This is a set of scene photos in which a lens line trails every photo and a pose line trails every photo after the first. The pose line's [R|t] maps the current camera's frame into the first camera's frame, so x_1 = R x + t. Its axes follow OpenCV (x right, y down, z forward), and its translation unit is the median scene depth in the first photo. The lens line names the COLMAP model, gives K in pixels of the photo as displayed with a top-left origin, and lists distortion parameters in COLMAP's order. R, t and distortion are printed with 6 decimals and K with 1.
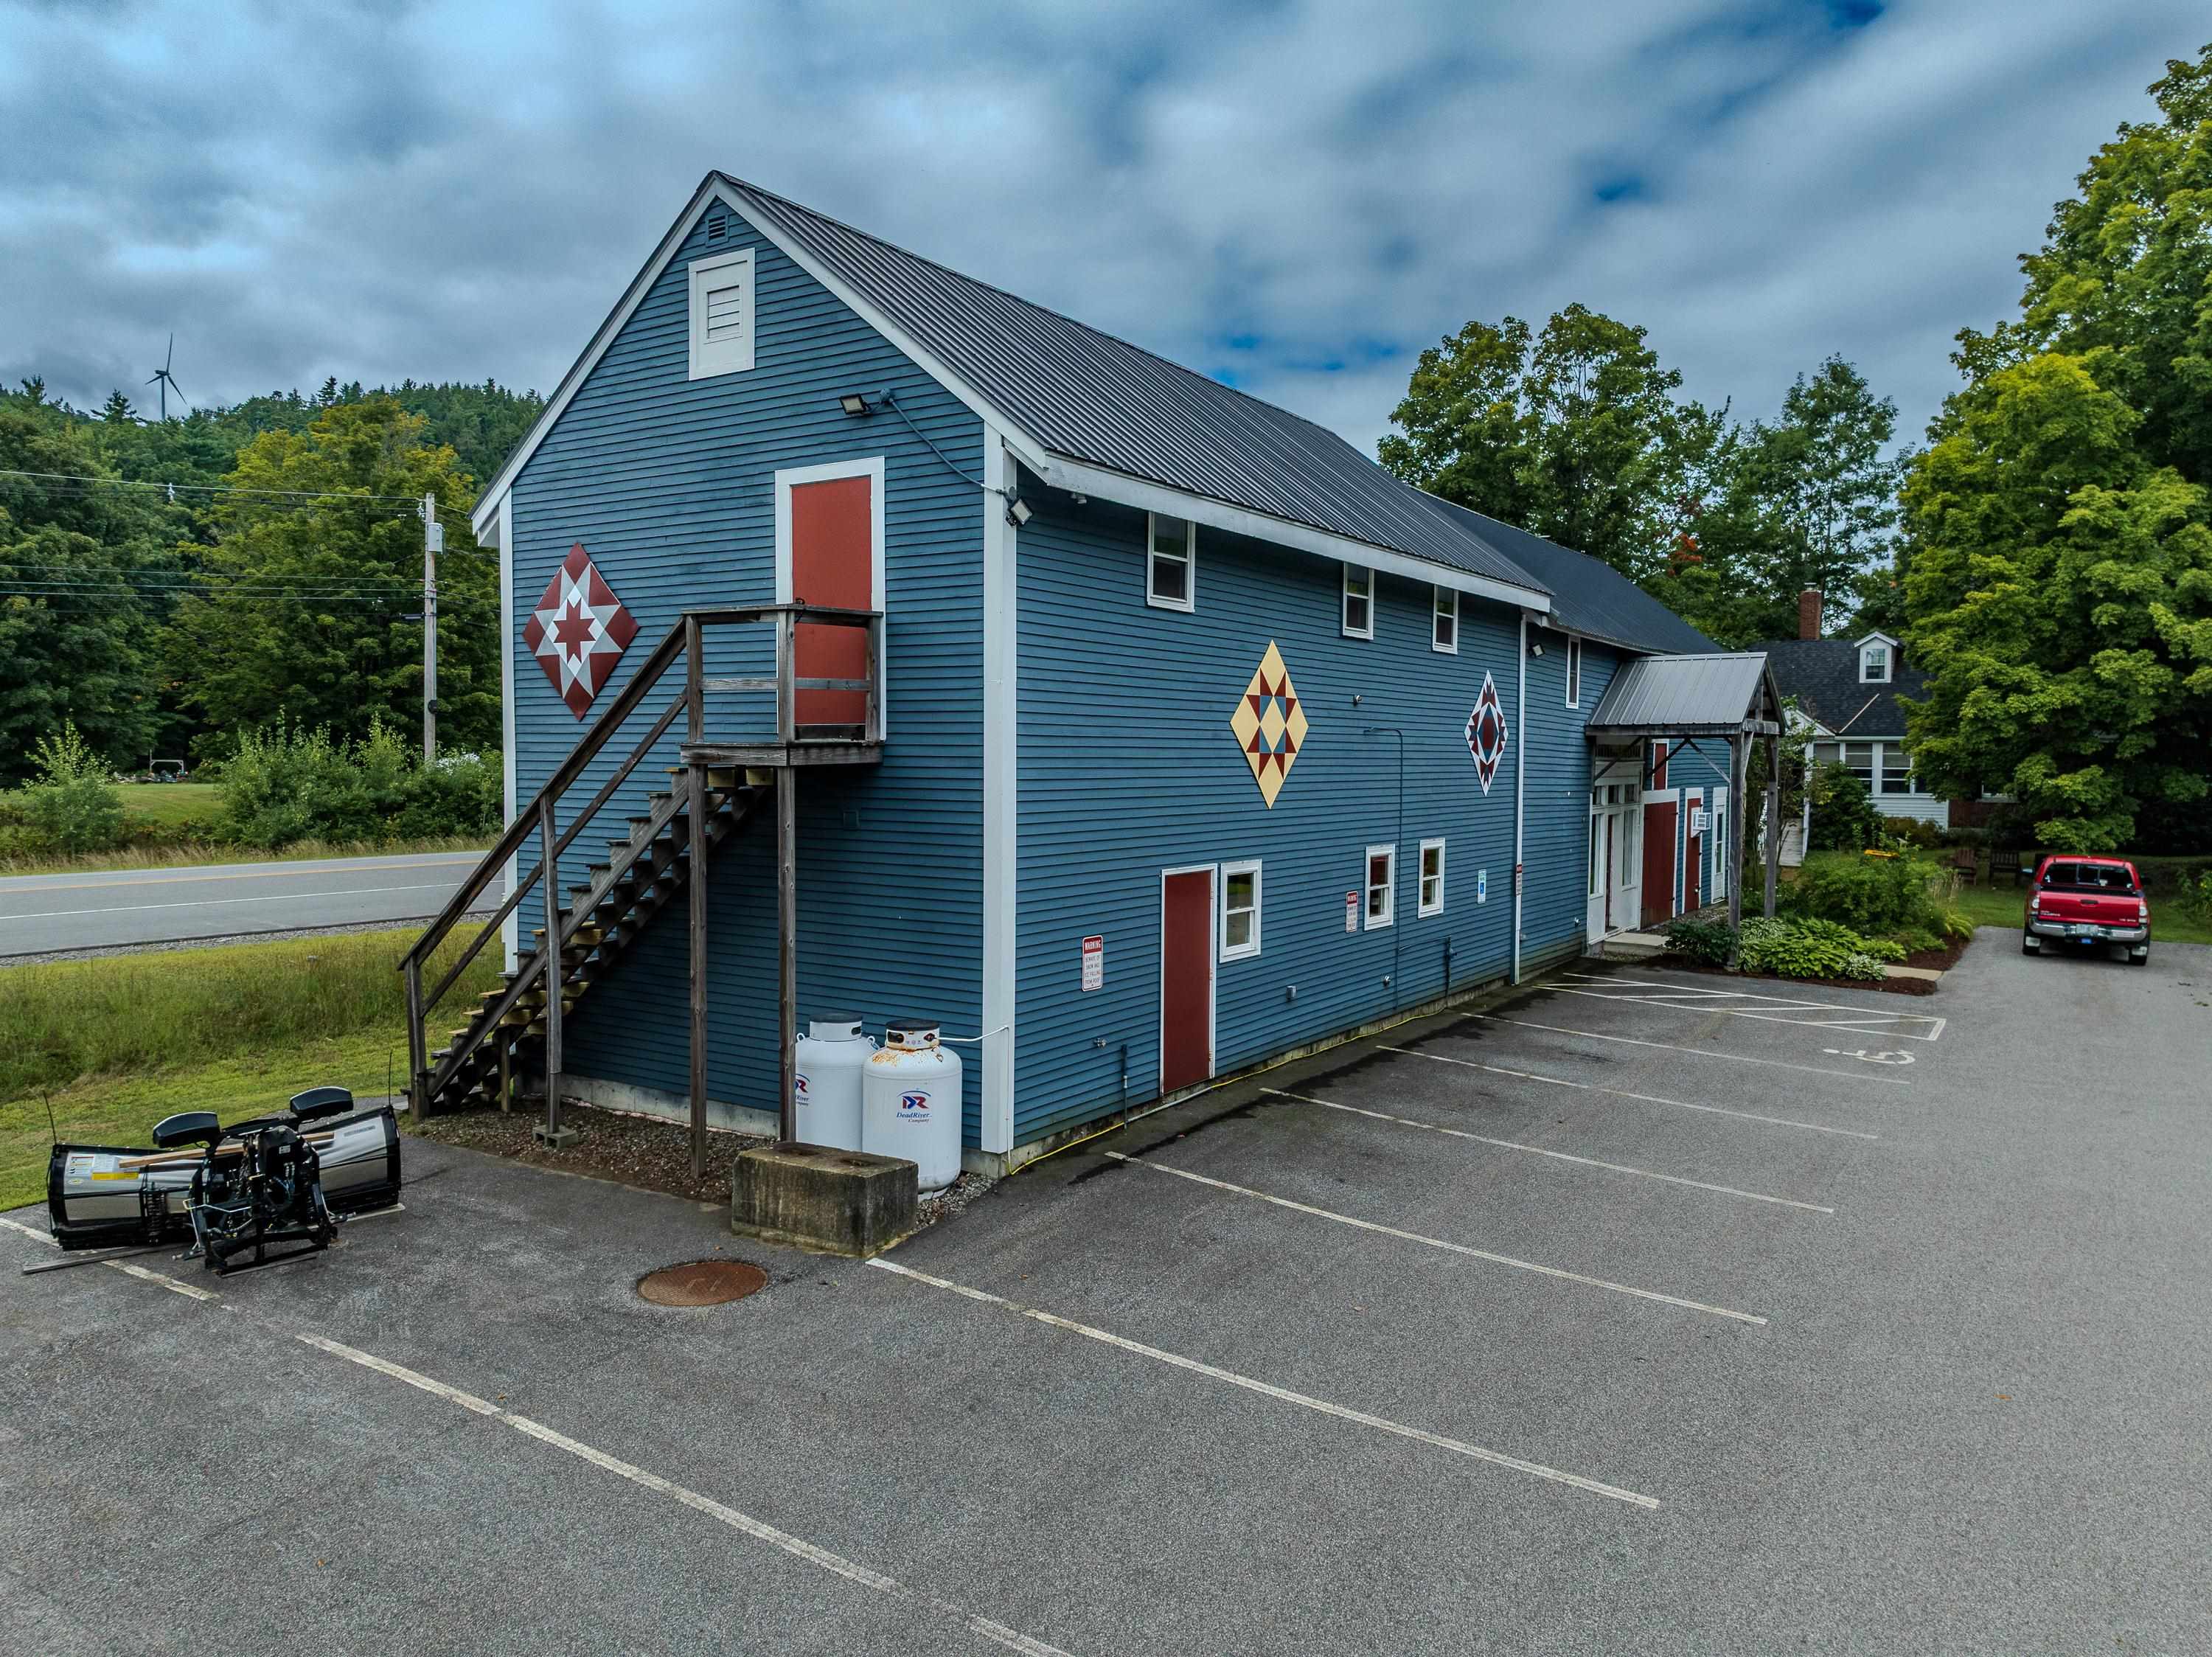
lens RADIAL K [[1550.5, 0, 1106.0], [0, 1550.5, 828.5], [0, 0, 1]] dist [0.002829, -0.037326]
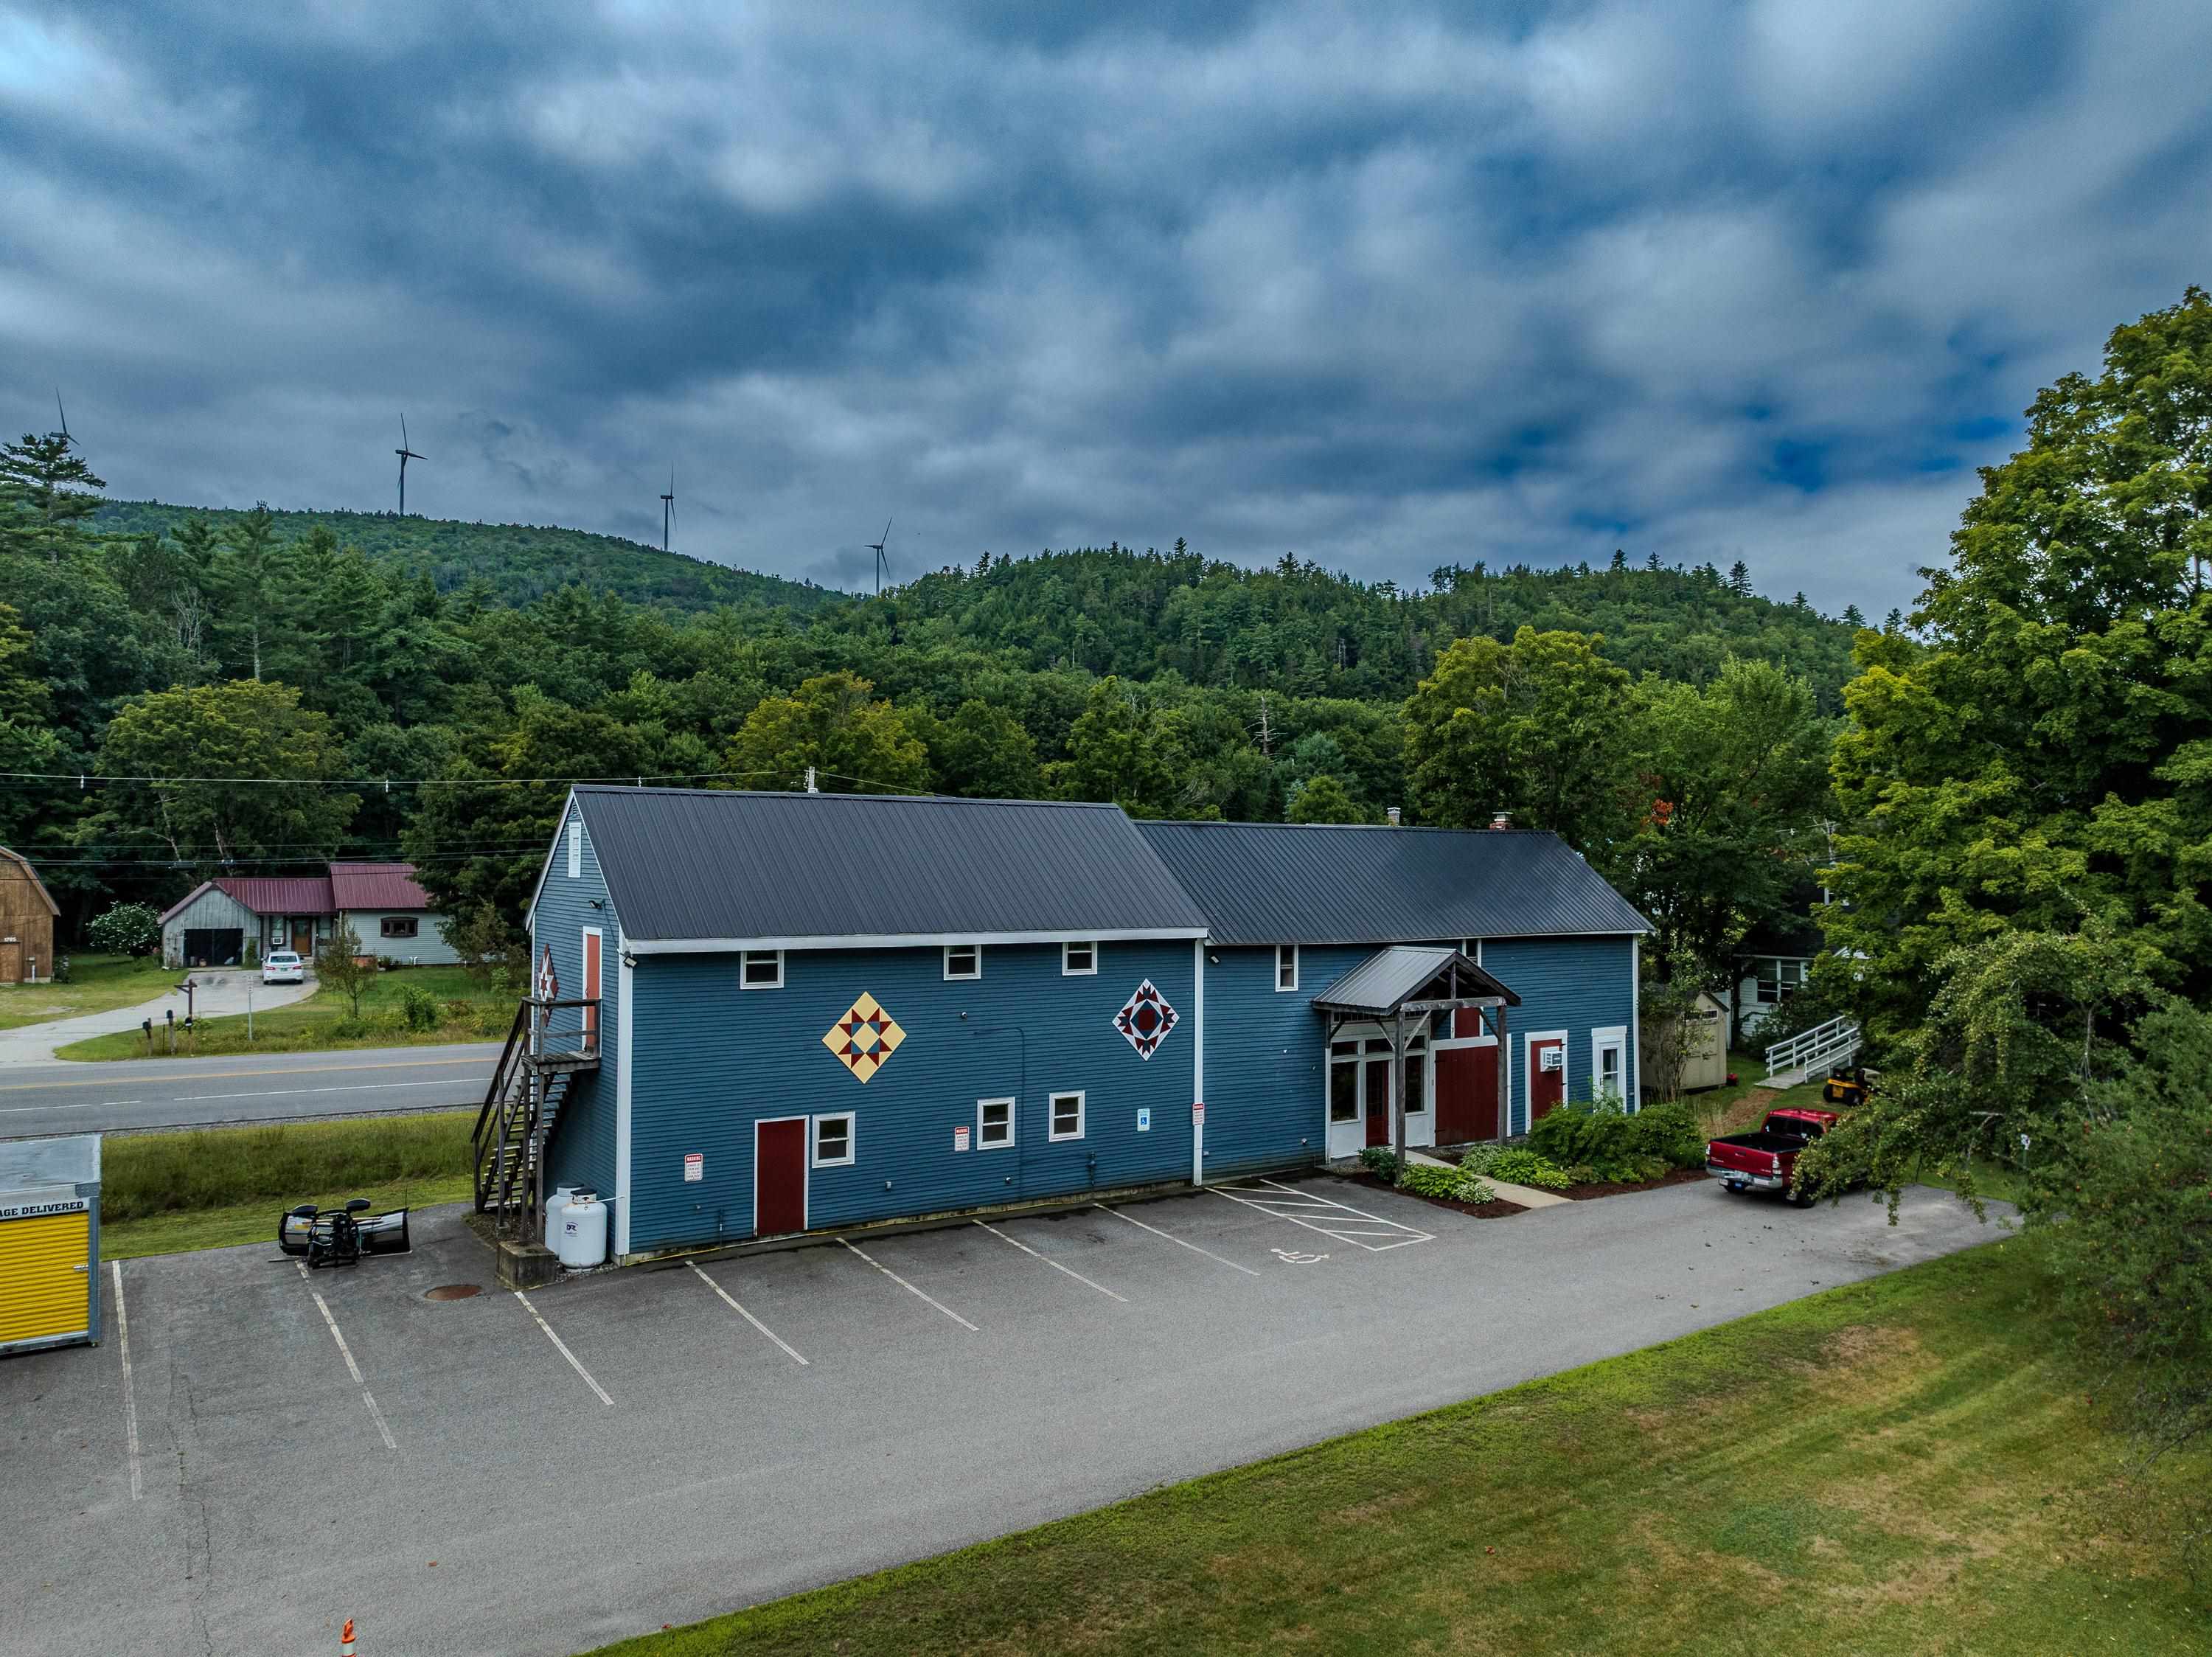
lens RADIAL K [[1568.8, 0, 1106.0], [0, 1568.8, 828.5], [0, 0, 1]] dist [-0.003300, -0.028775]
pose [[0.916630, -0.009751, -0.399617, 1.112755], [-0.018257, 0.997638, -0.066220, -0.196228], [0.399319, 0.067995, 0.914287, -0.600662]]
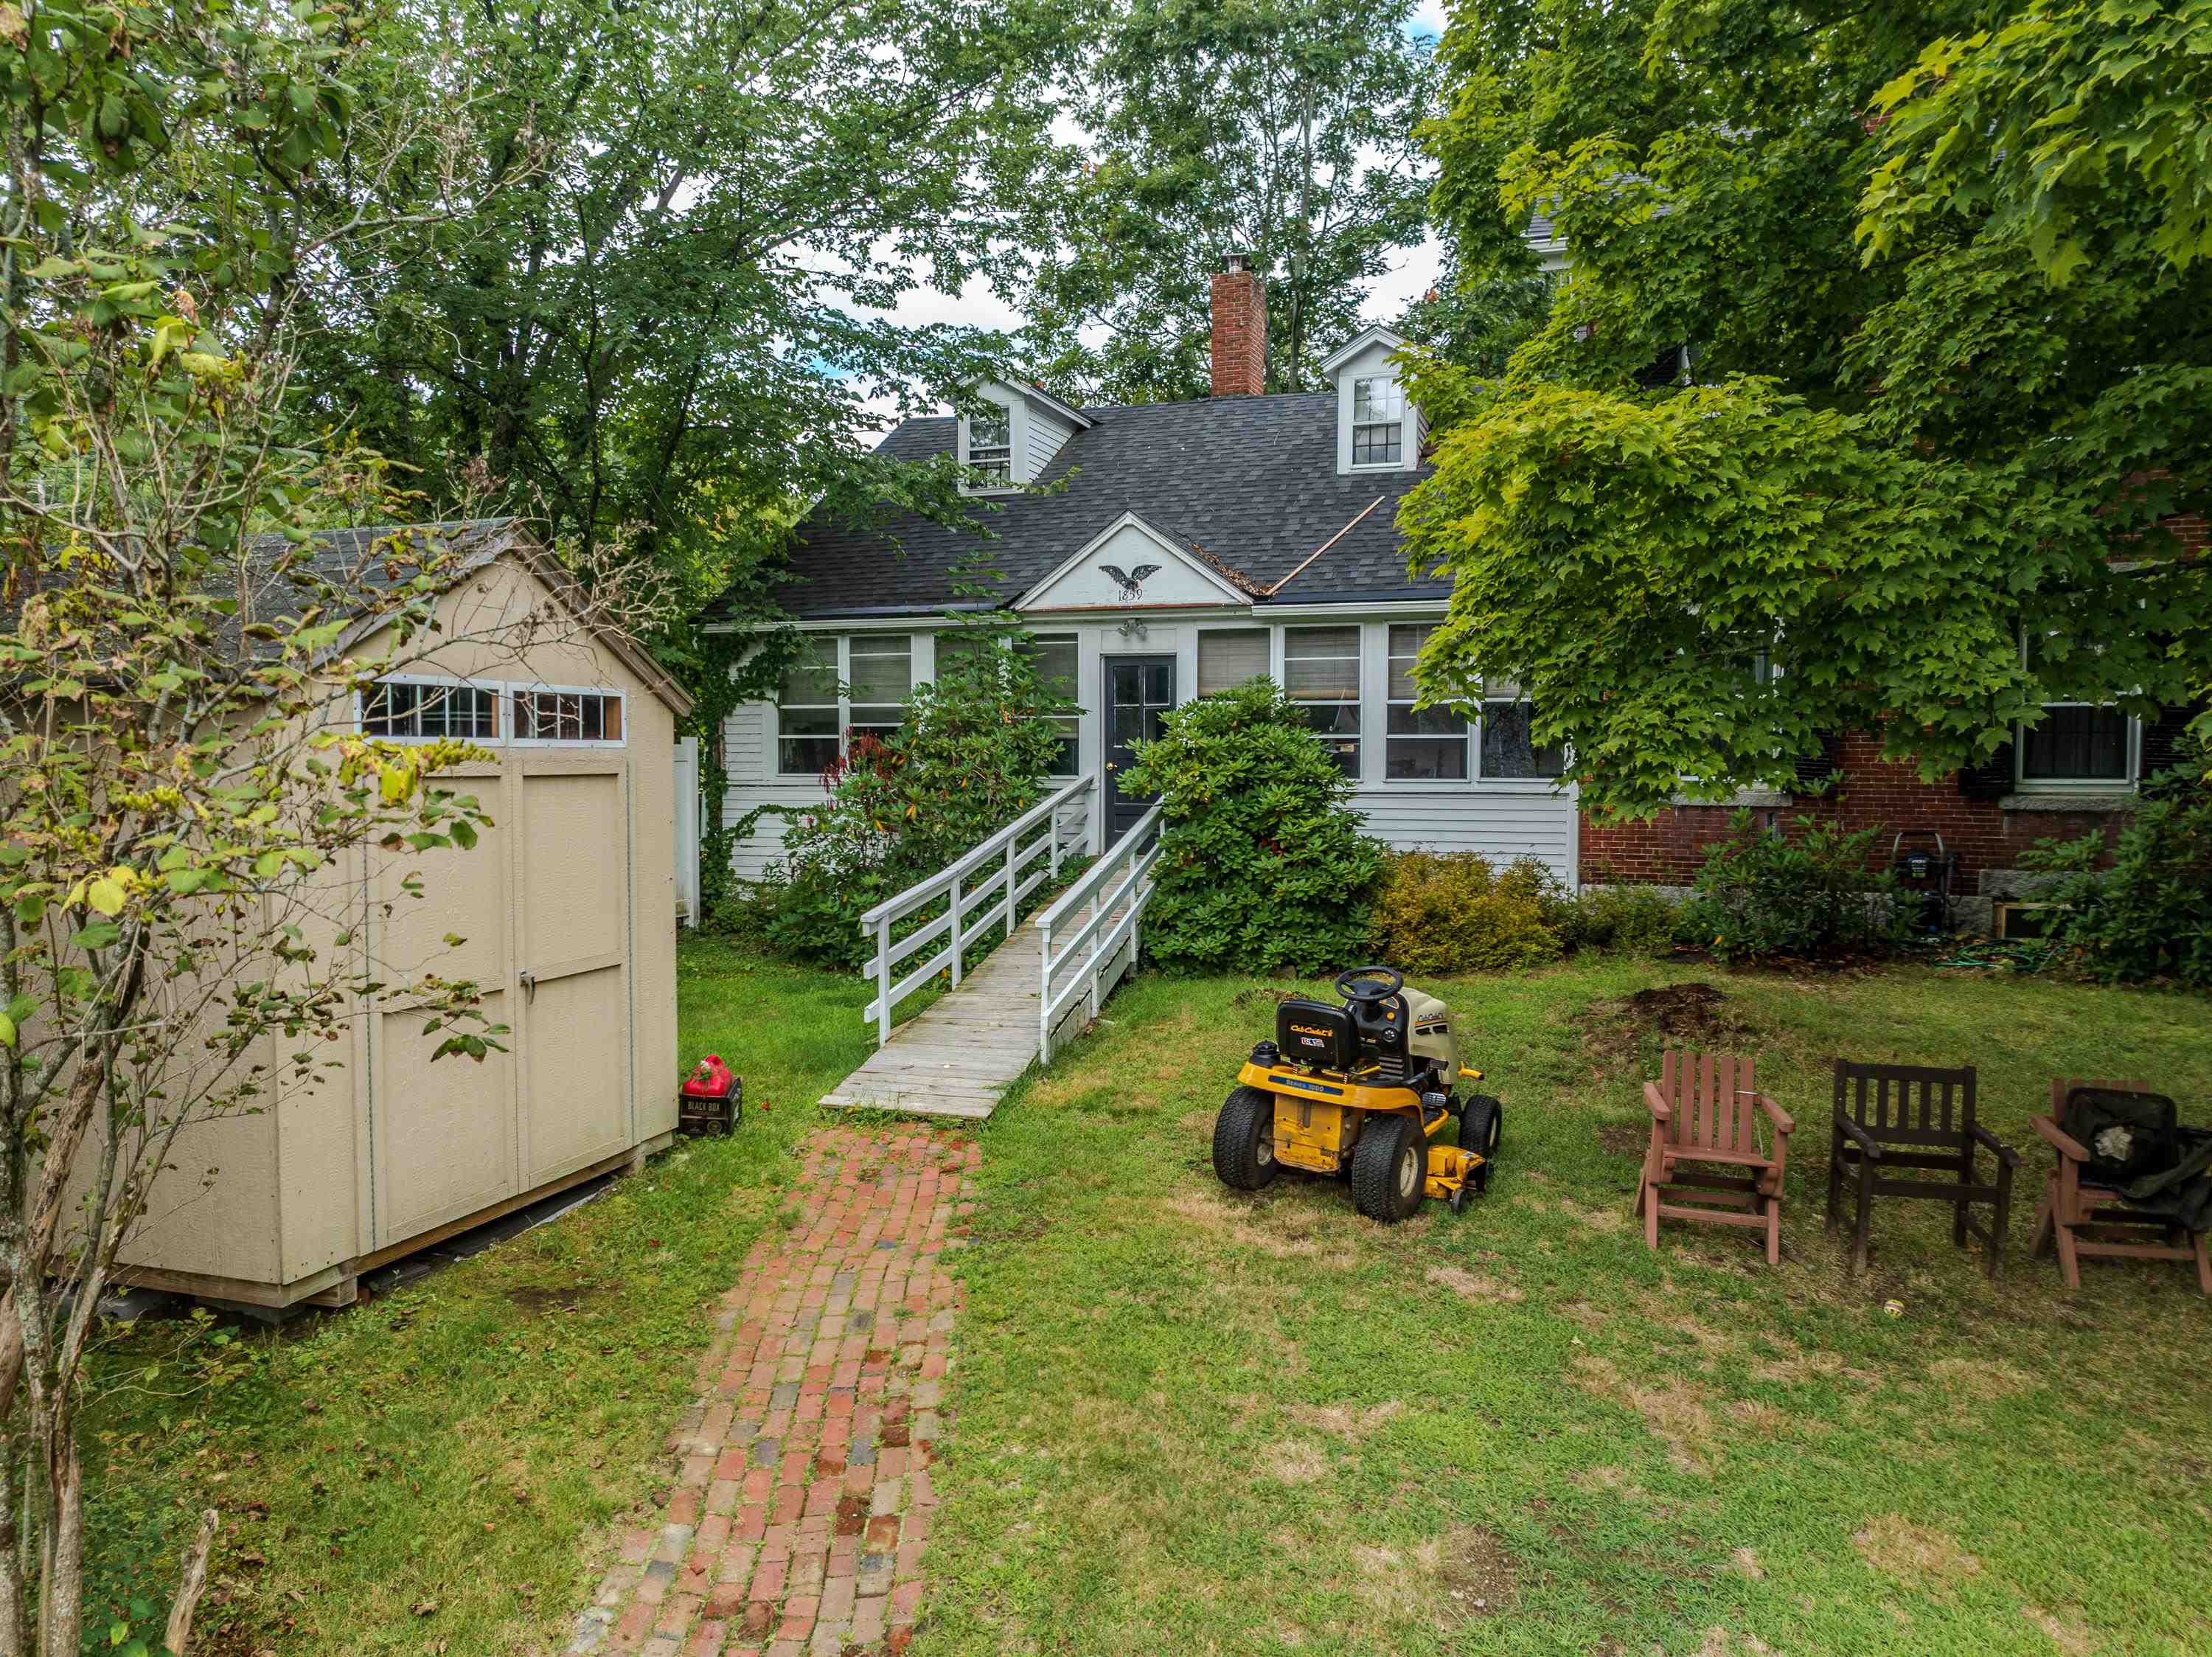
lens RADIAL K [[1498.7, 0, 1098.9], [0, 1498.7, 861.8], [0, 0, 1]] dist [-0.013638, 0.002195]
pose [[0.973913, -0.019594, 0.226075, 1.029989], [0.015137, 0.999656, 0.021431, -0.036199], [-0.226417, -0.017450, 0.973874, 1.964255]]
